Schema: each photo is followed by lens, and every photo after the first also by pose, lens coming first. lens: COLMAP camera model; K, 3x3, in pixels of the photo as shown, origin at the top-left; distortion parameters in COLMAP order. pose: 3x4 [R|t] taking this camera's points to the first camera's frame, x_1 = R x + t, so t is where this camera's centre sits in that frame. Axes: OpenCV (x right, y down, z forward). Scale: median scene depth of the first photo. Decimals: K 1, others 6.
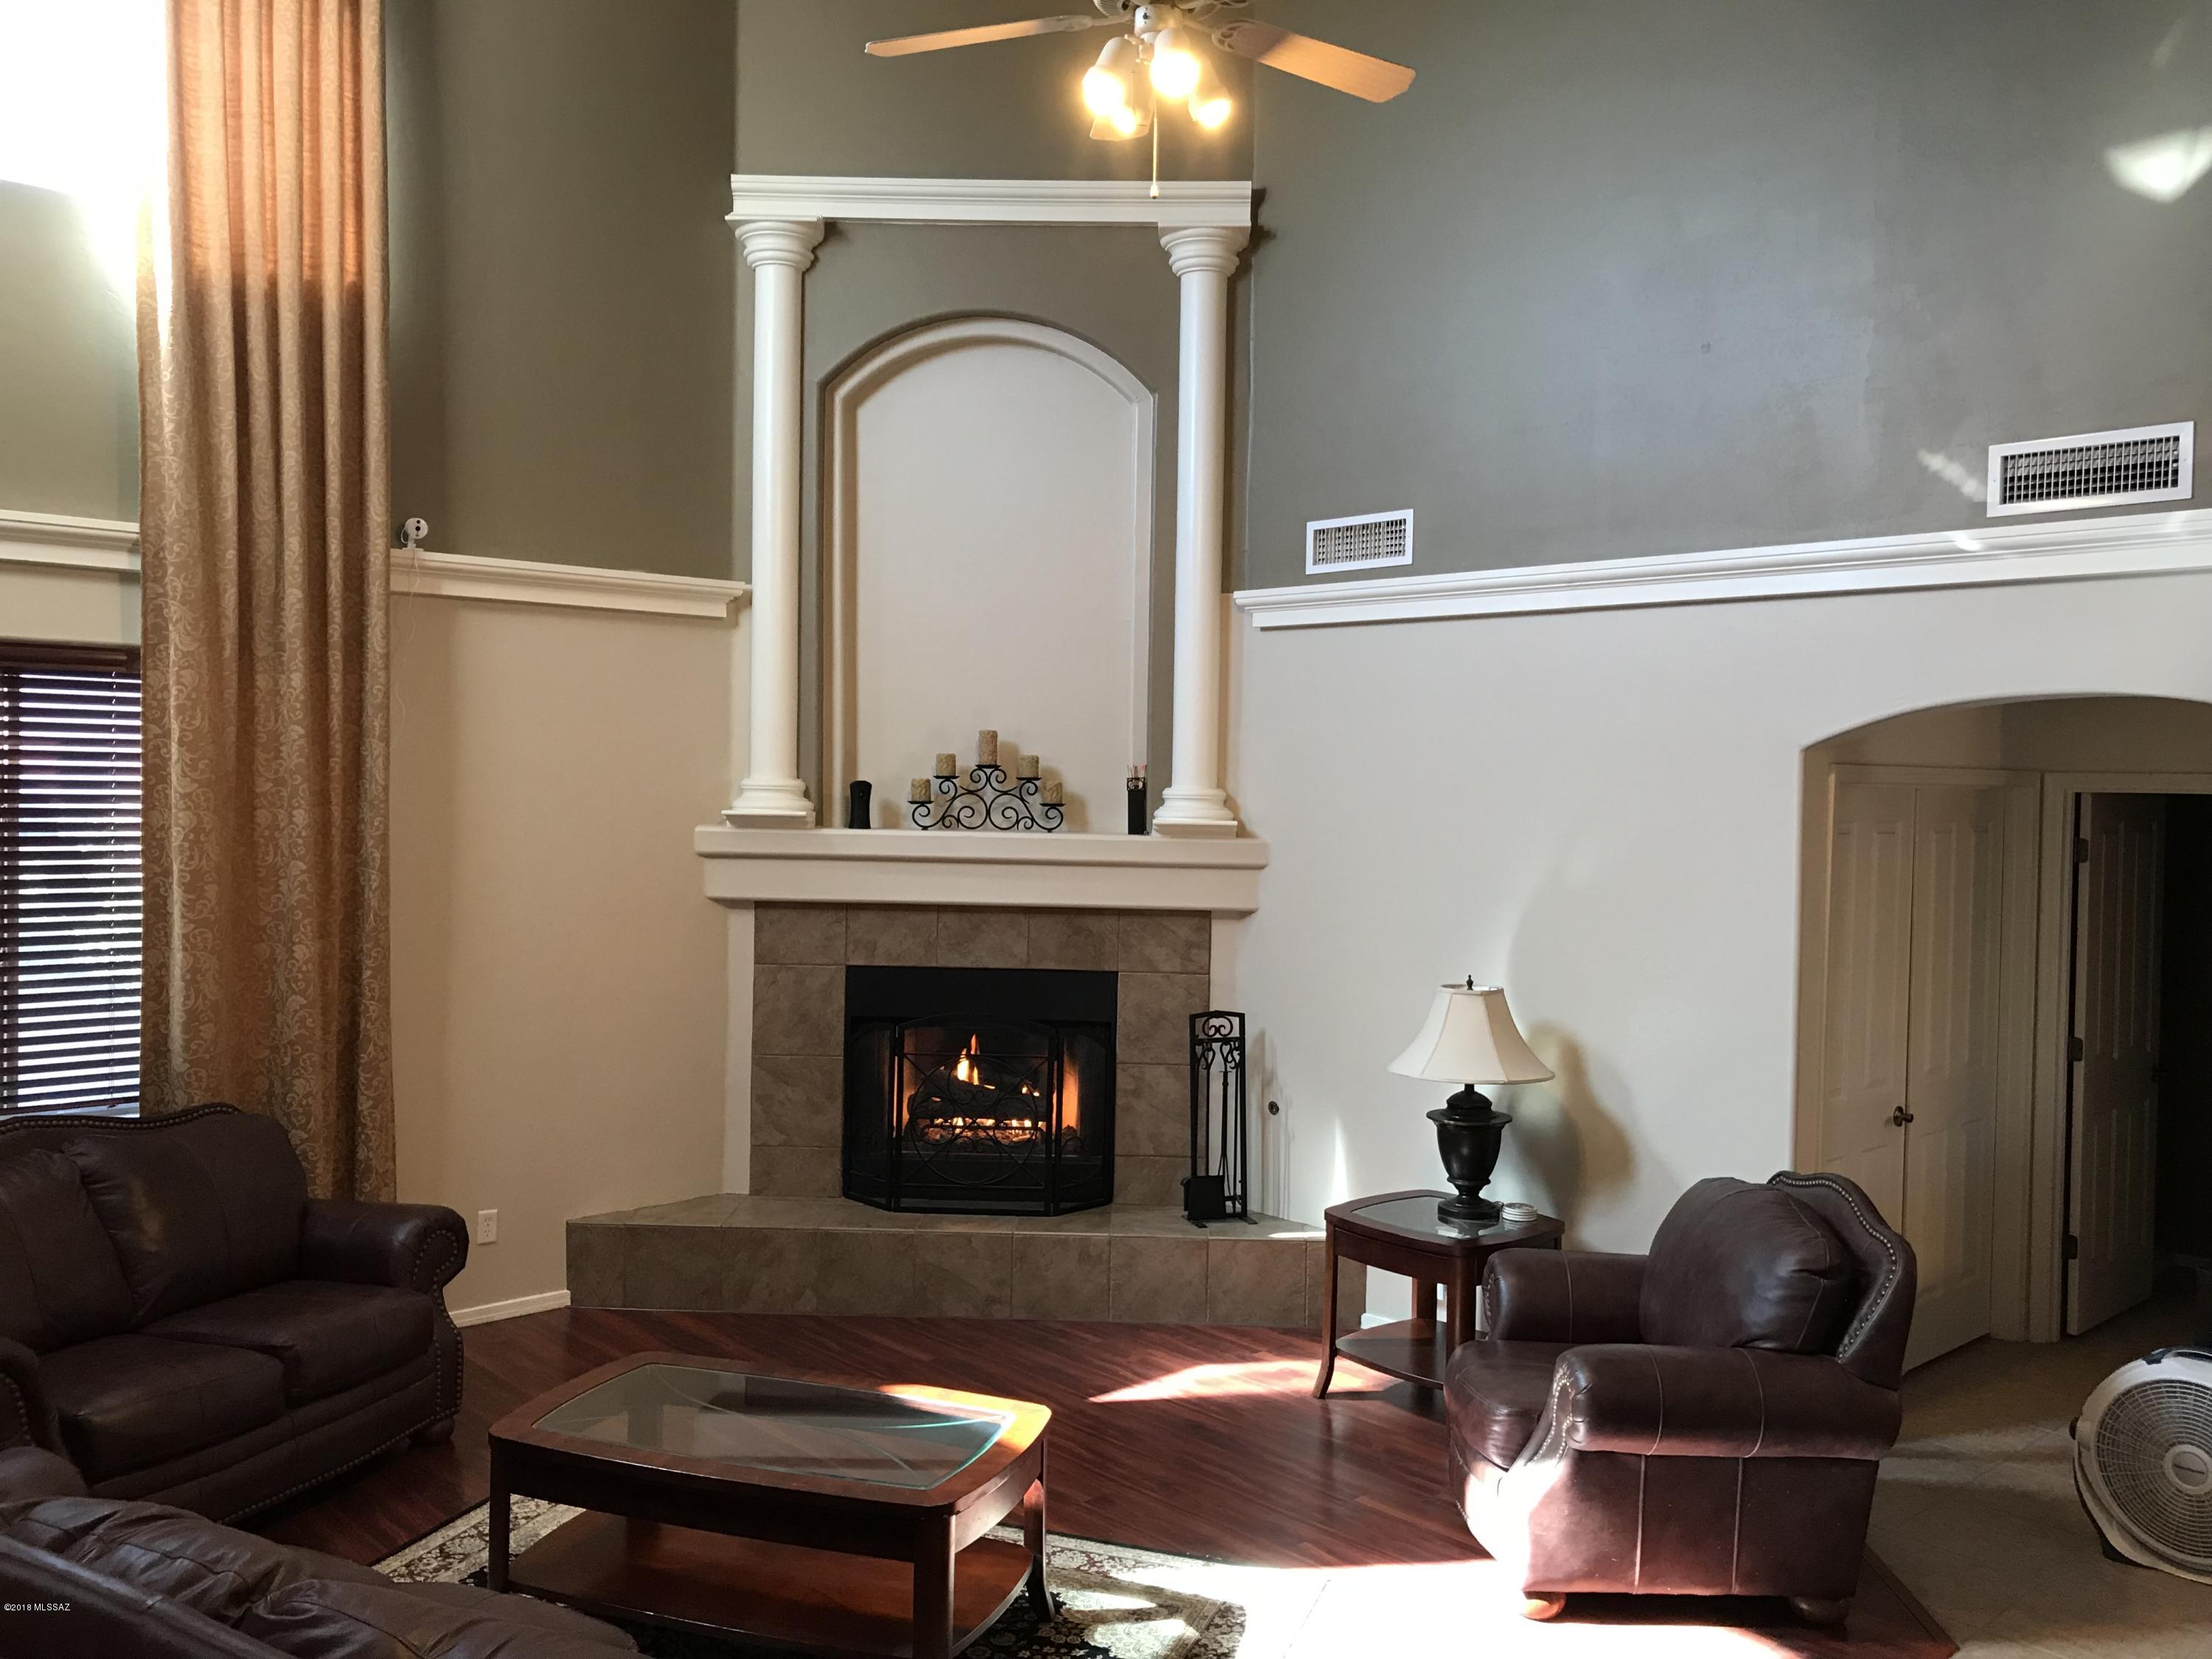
lens RADIAL K [[1820.7, 0, 1102.9], [0, 1820.7, 818.5], [0, 0, 1]] dist [0.108523, -0.248389]
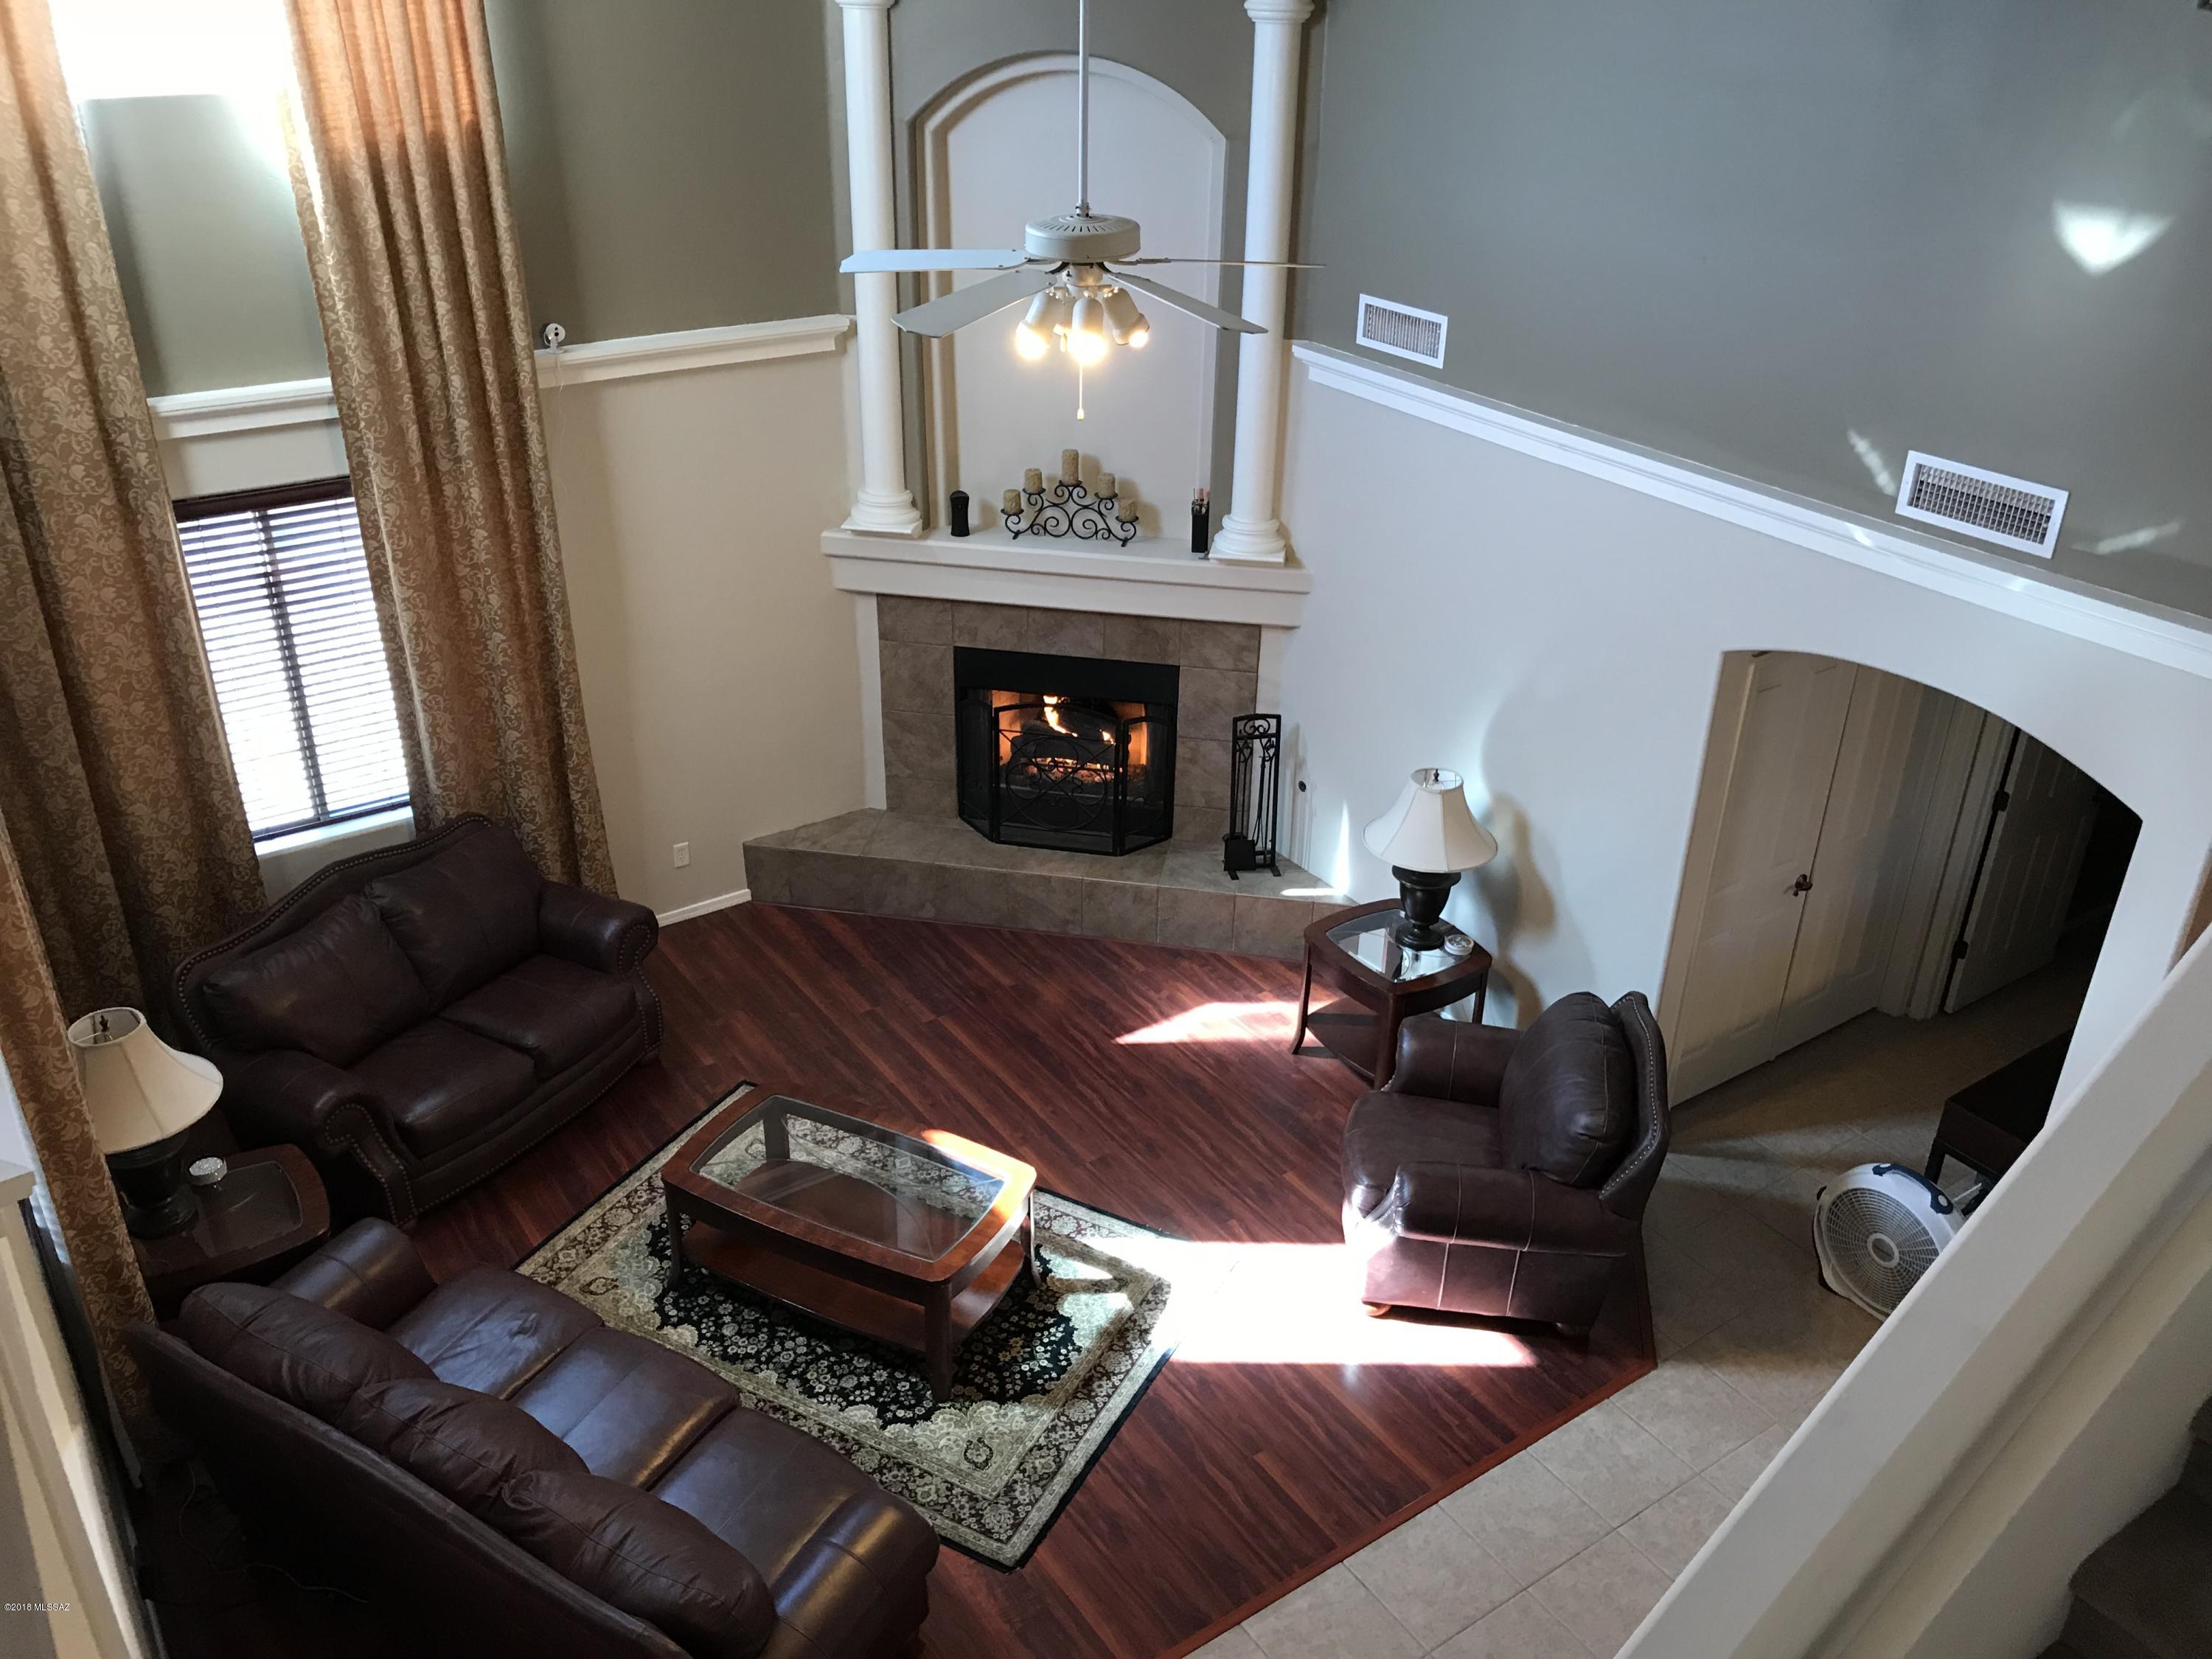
lens RADIAL K [[1820.7, 0, 1102.9], [0, 1820.7, 818.5], [0, 0, 1]] dist [0.108523, -0.248389]
pose [[0.989681, 0.064761, -0.127821, 0.120338], [-0.001453, 0.896528, 0.442984, -0.360829], [0.143283, -0.438227, 0.887371, -0.095675]]
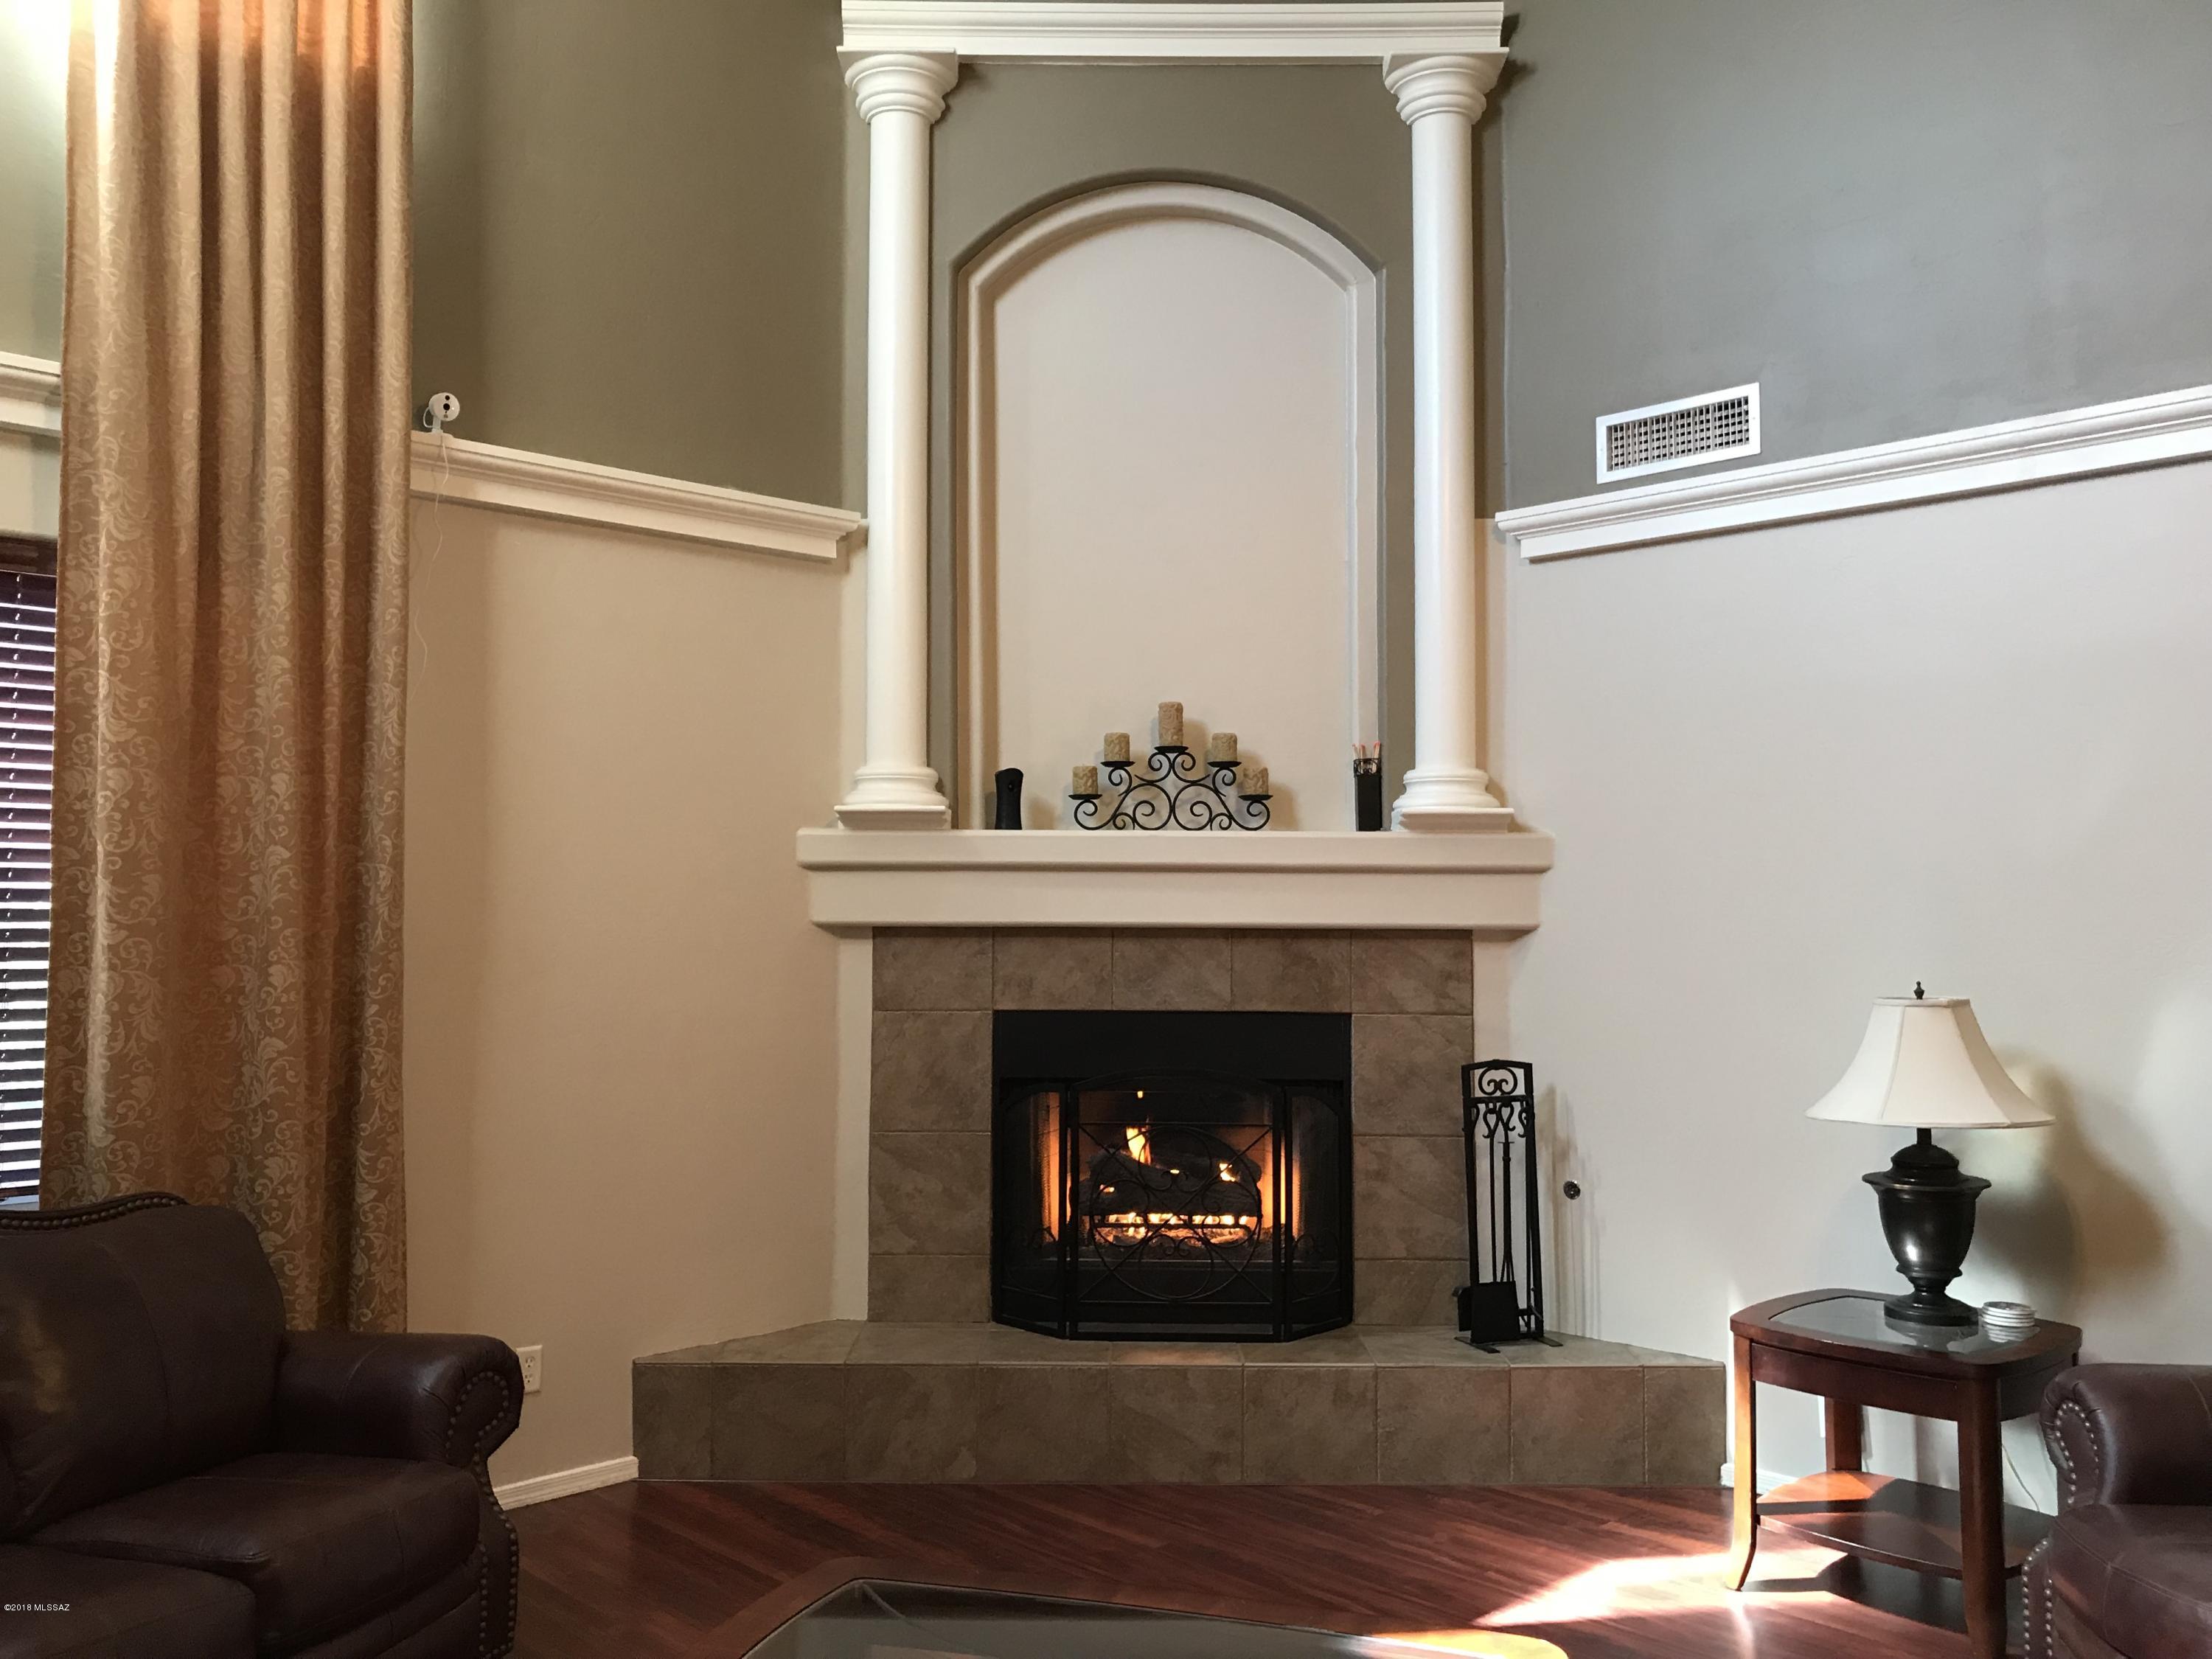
lens RADIAL K [[1808.2, 0, 1095.4], [0, 1808.2, 819.7], [0, 0, 1]] dist [0.083180, -0.154966]
pose [[0.999594, -0.014539, 0.024509, -0.120361], [0.016319, 0.997121, -0.074048, 0.060172], [-0.023362, 0.074418, 0.996953, 0.251075]]
